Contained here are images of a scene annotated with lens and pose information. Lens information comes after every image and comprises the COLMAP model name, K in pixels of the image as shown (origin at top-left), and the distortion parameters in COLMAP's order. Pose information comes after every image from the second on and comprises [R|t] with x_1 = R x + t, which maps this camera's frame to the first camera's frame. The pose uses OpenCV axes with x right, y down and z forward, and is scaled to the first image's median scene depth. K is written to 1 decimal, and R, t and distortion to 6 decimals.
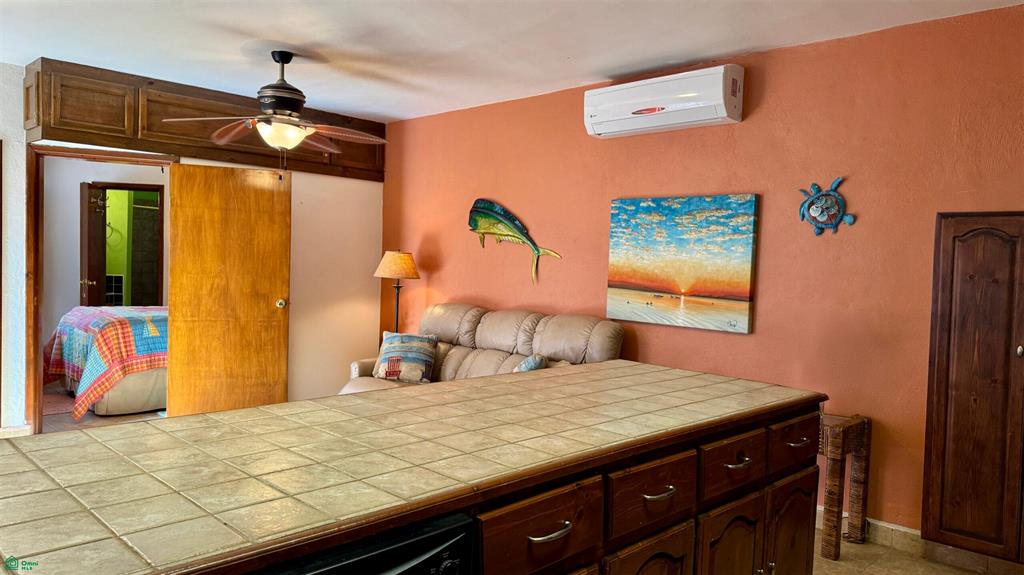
lens RADIAL K [[726.5, 0, 516.8], [0, 726.5, 290.7], [0, 0, 1]] dist [0.028746, -0.026109]
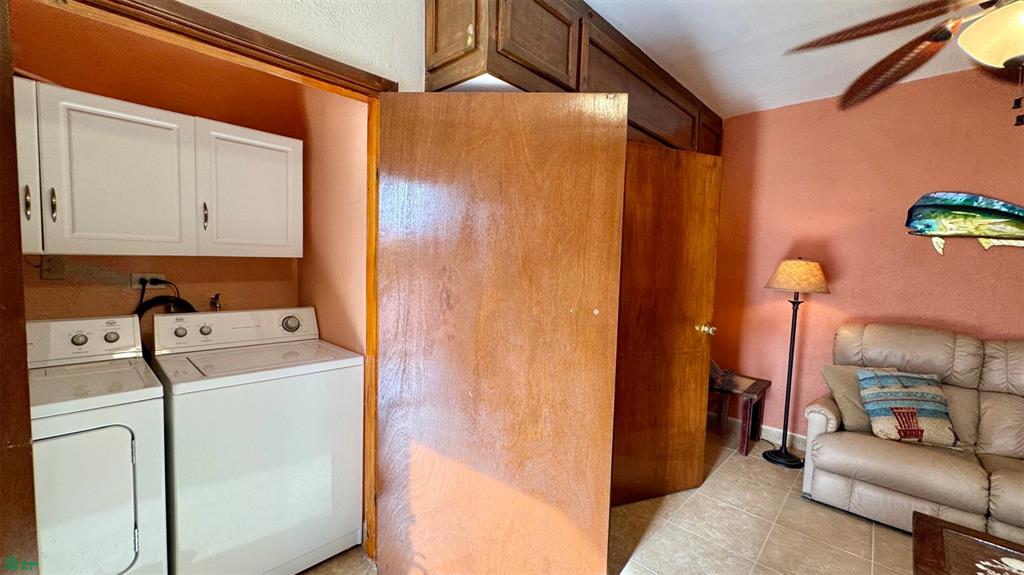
lens RADIAL K [[396.1, 0, 510.1], [0, 396.1, 288.6], [0, 0, 1]] dist [-0.012427, -0.001009]
pose [[0.999940, -0.001418, -0.010826, -0.615856], [0.001762, 0.999491, 0.031841, -0.045184], [0.010776, -0.031858, 0.999434, 0.683182]]
